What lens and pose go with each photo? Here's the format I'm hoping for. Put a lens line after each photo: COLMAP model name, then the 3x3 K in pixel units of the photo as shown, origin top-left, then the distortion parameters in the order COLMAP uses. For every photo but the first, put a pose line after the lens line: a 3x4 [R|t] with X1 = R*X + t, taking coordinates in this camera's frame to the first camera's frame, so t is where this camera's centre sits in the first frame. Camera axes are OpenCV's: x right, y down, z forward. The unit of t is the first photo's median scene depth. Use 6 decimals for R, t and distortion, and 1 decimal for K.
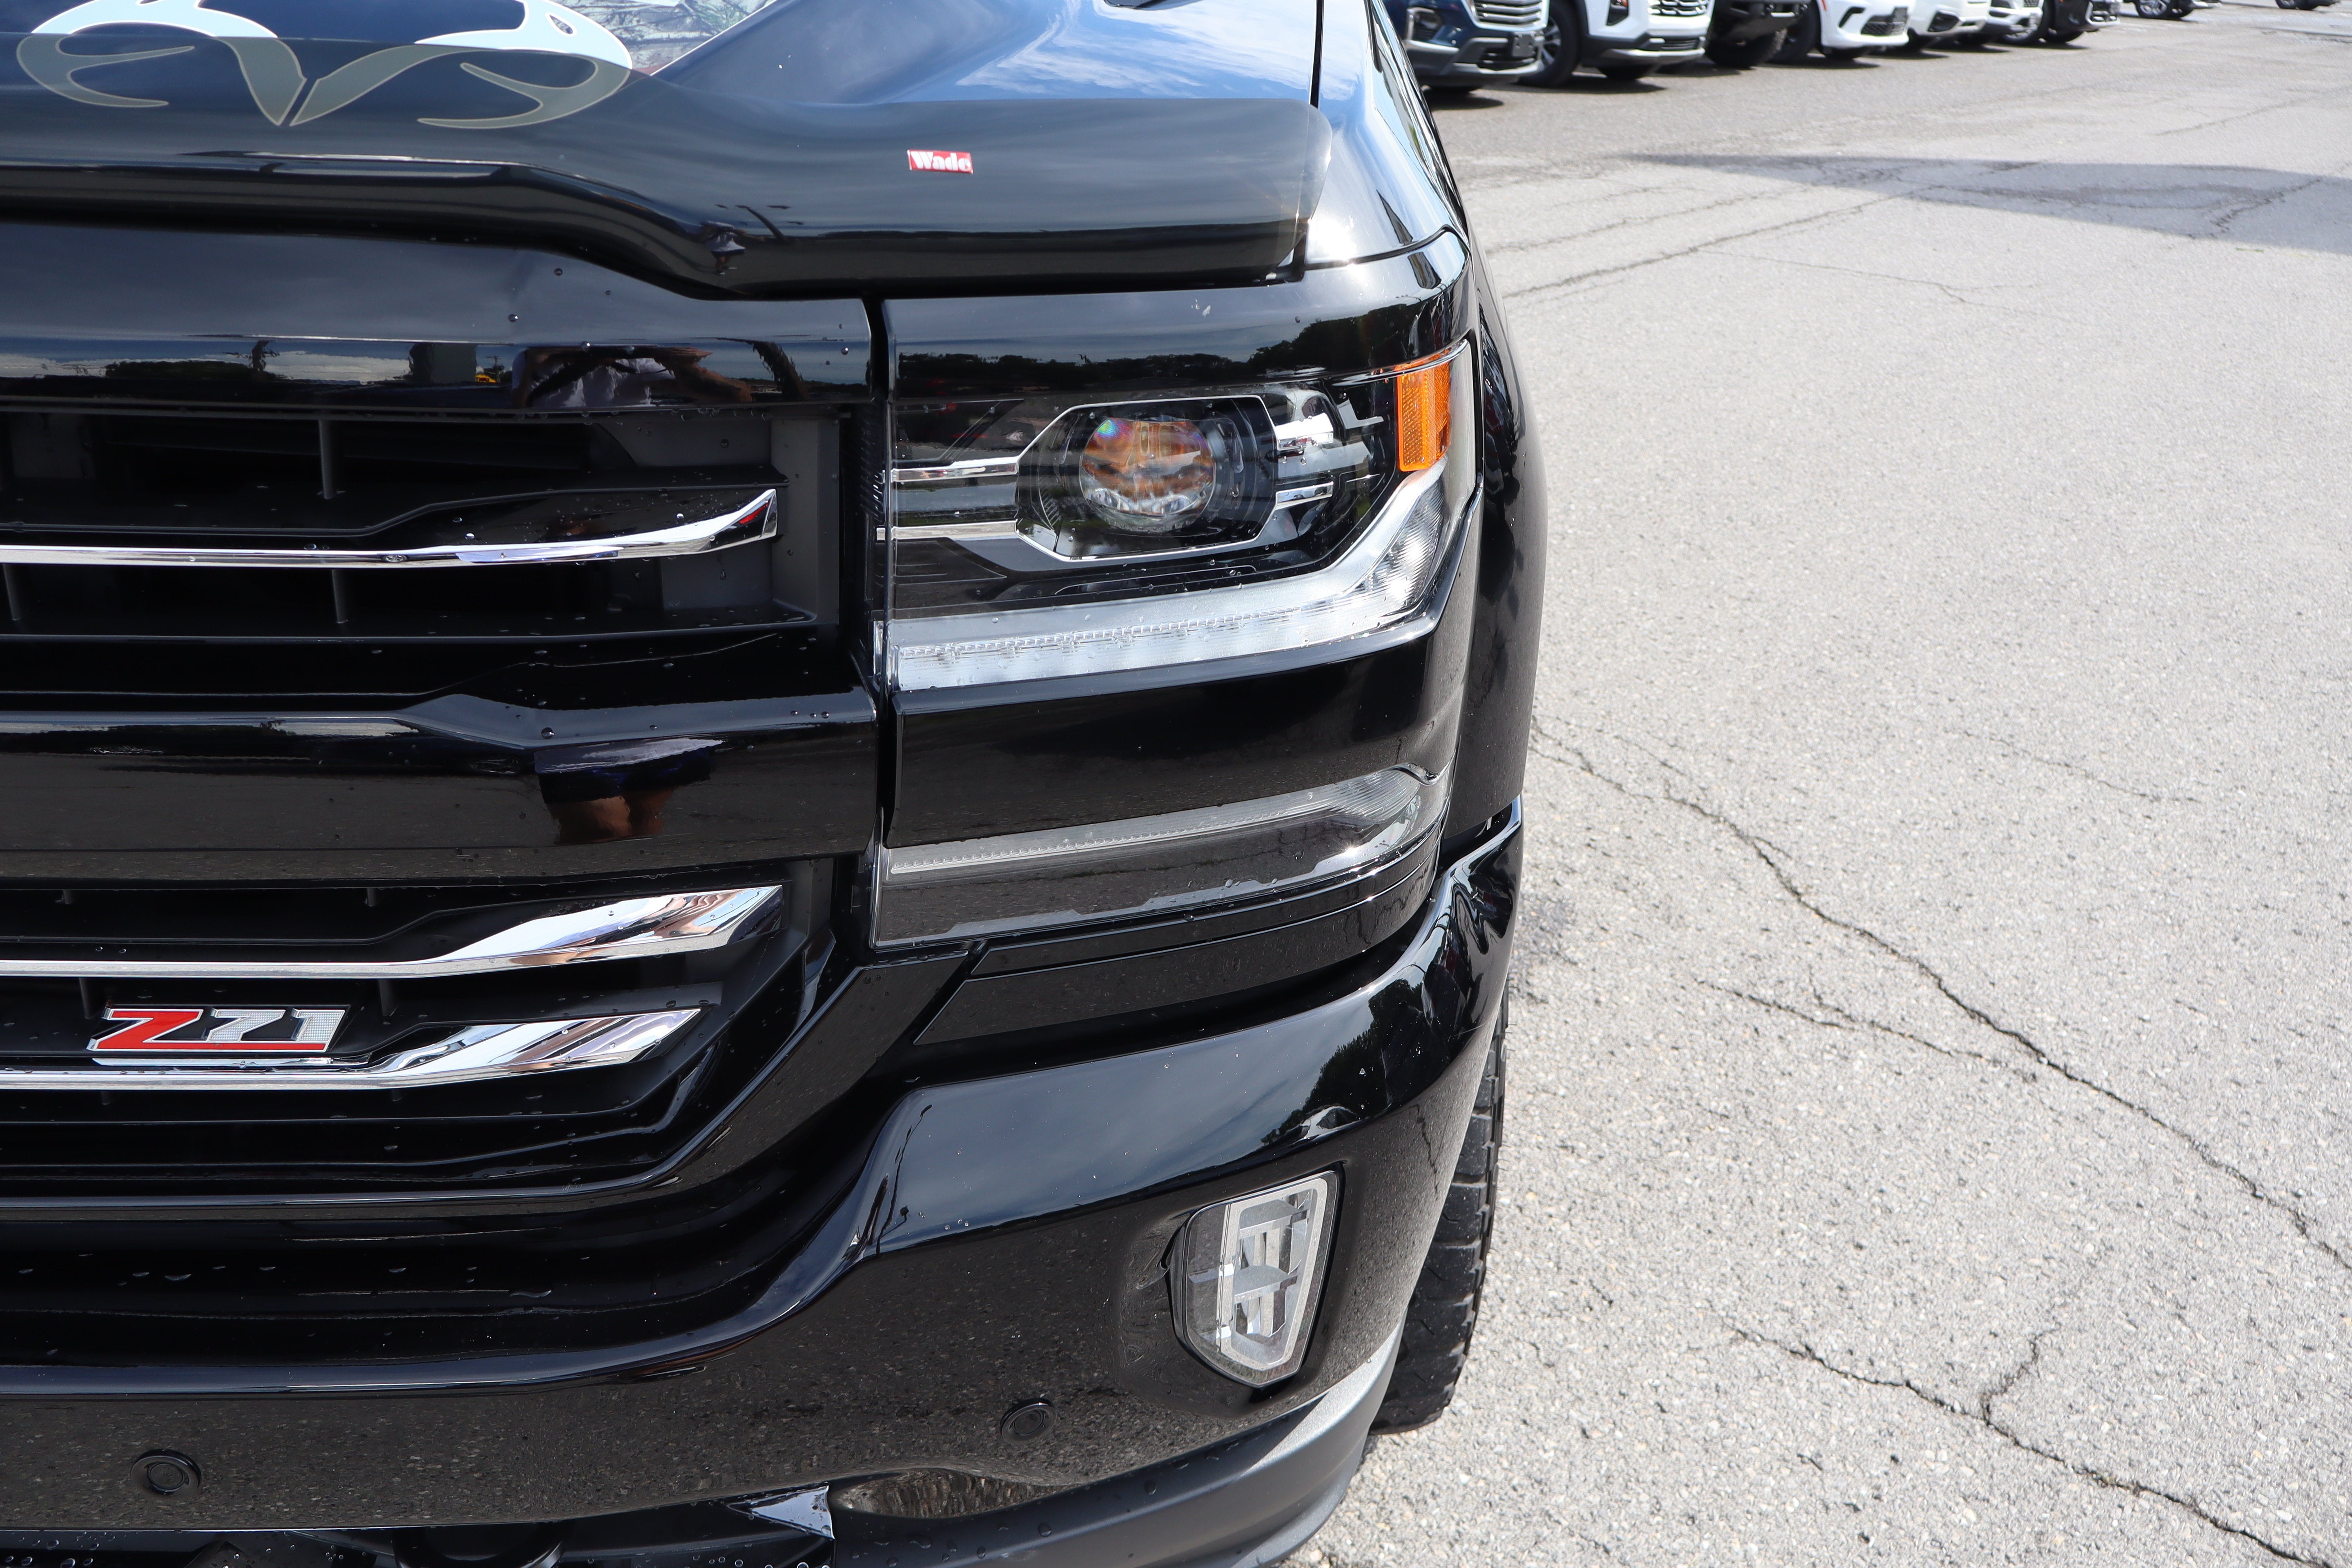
lens RADIAL K [[1992.6, 0, 1176.0], [0, 1992.6, 784.0], [0, 0, 1]] dist [0.004825, -0.013806]
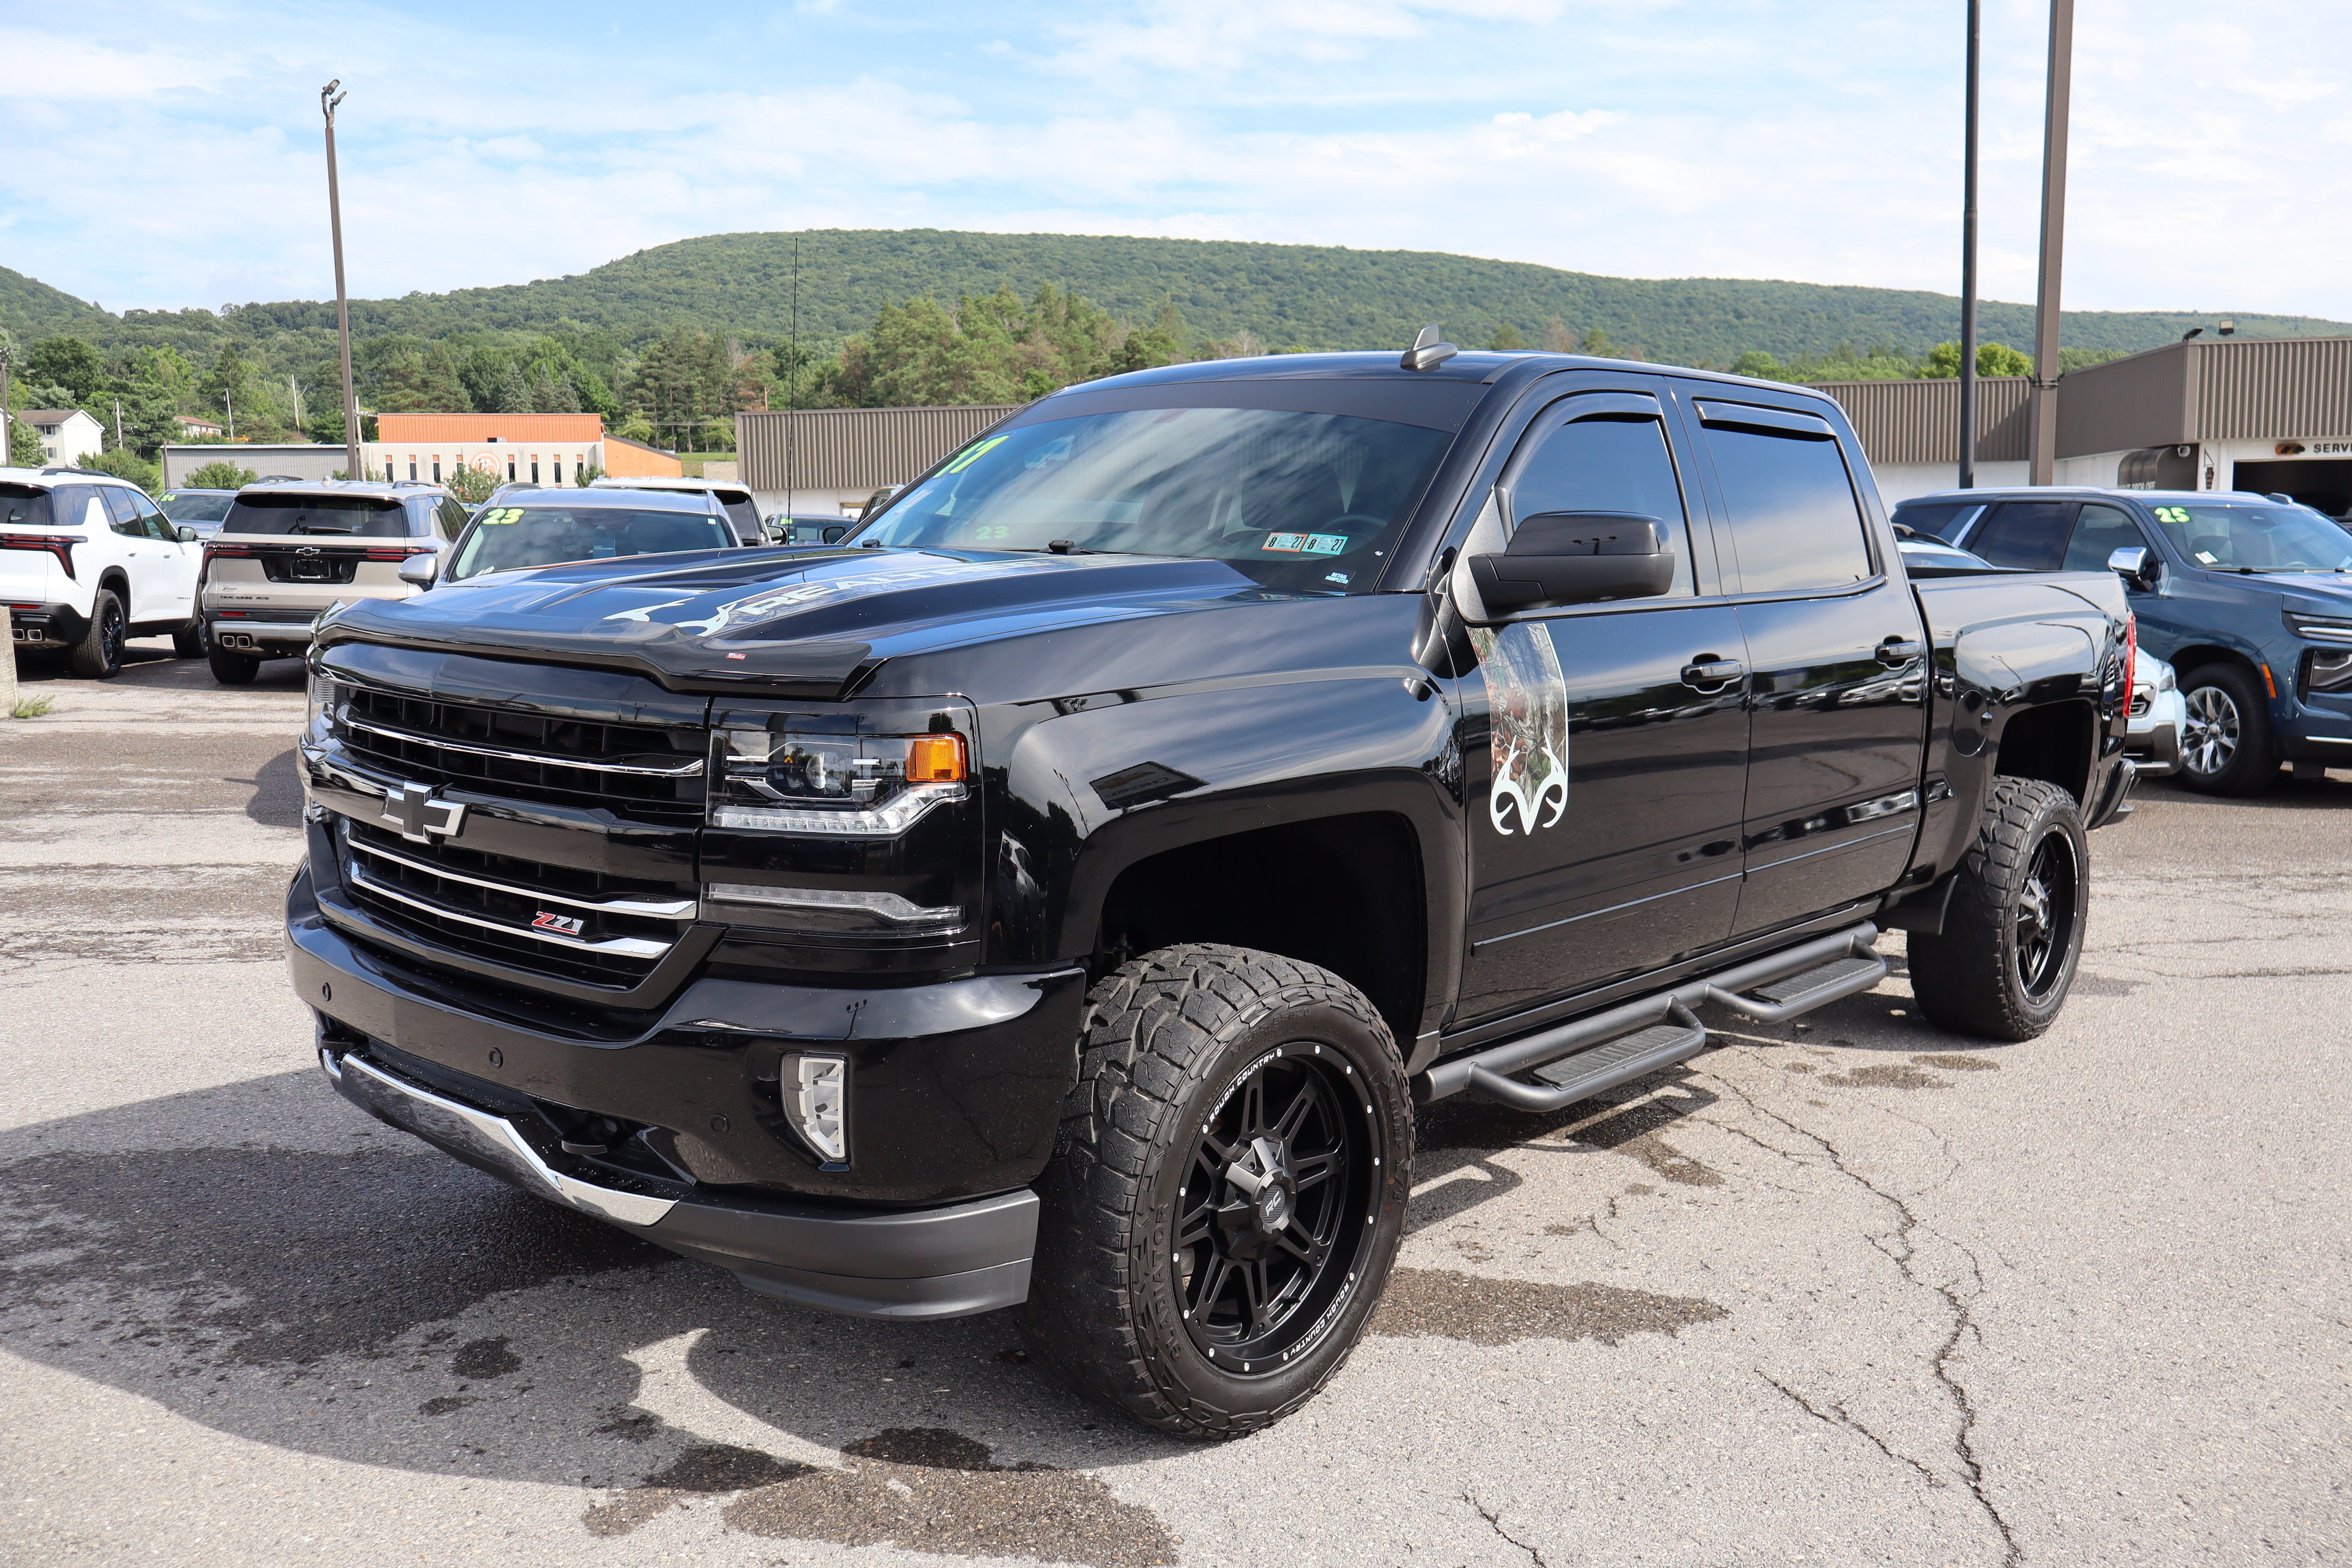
lens RADIAL K [[1992.6, 0, 1176.0], [0, 1992.6, 784.0], [0, 0, 1]] dist [0.004825, -0.013806]
pose [[0.749077, 0.038993, -0.661334, 2.152627], [-0.256480, 0.937488, -0.235232, 0.380596], [0.610820, 0.345826, 0.712252, -0.654079]]
